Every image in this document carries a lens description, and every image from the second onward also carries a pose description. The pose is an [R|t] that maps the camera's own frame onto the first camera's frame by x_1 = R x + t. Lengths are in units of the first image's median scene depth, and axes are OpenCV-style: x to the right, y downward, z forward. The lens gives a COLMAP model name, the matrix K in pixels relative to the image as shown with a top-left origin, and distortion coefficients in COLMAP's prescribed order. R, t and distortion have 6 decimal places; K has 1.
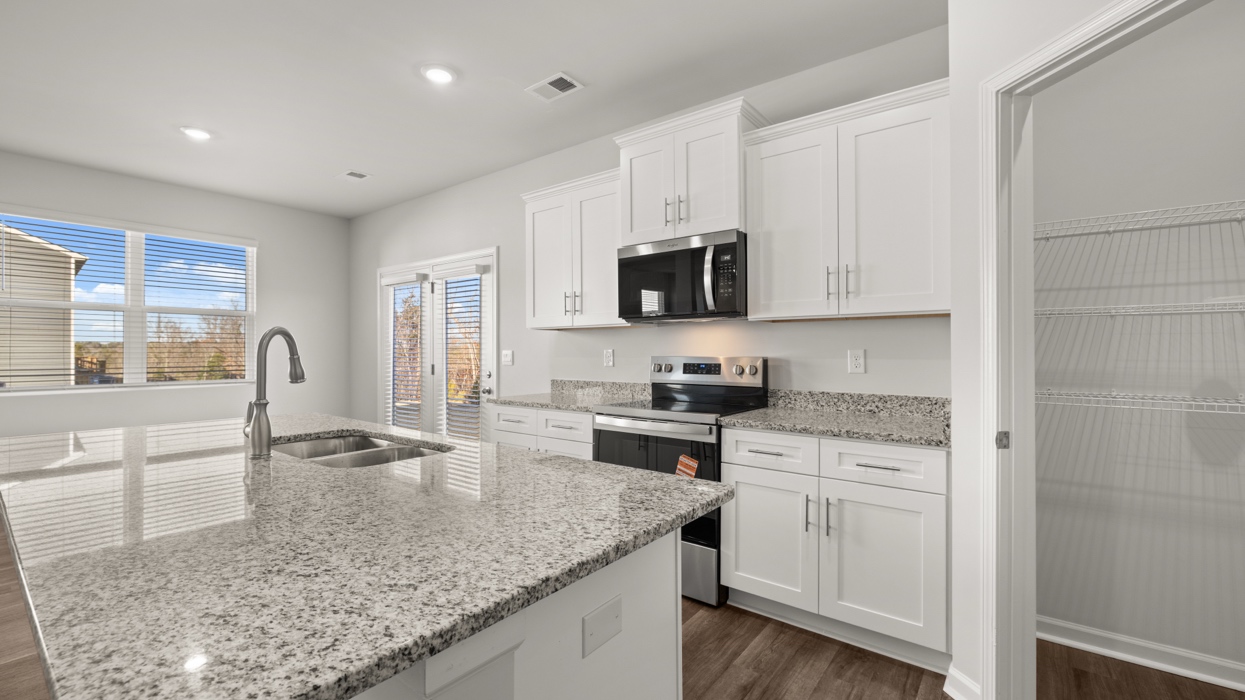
lens RADIAL K [[518.6, 0, 618.1], [0, 518.6, 351.8], [0, 0, 1]] dist [0.000243, -0.000072]
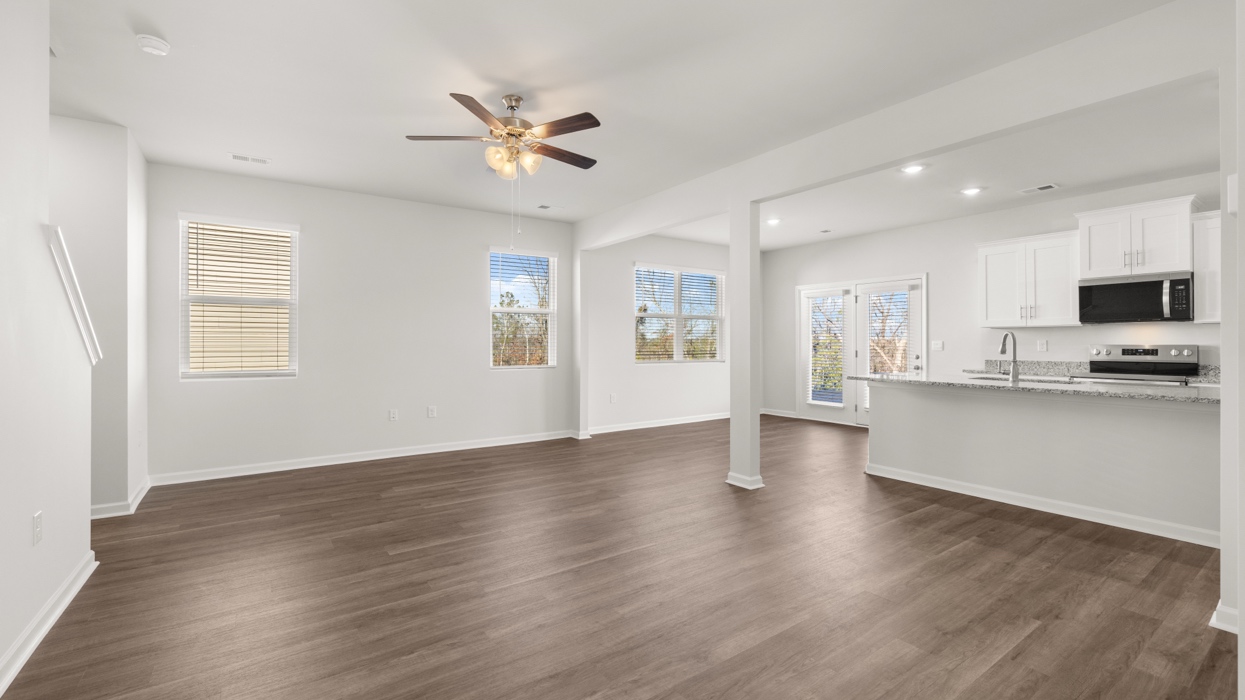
lens RADIAL K [[518.6, 0, 624.4], [0, 518.6, 341.2], [0, 0, 1]] dist [0.000243, -0.000072]
pose [[0.952953, 0.004804, -0.303080, -0.908124], [-0.006929, 0.999958, -0.005935, 0.019890], [0.303039, 0.007755, 0.952947, -1.062847]]
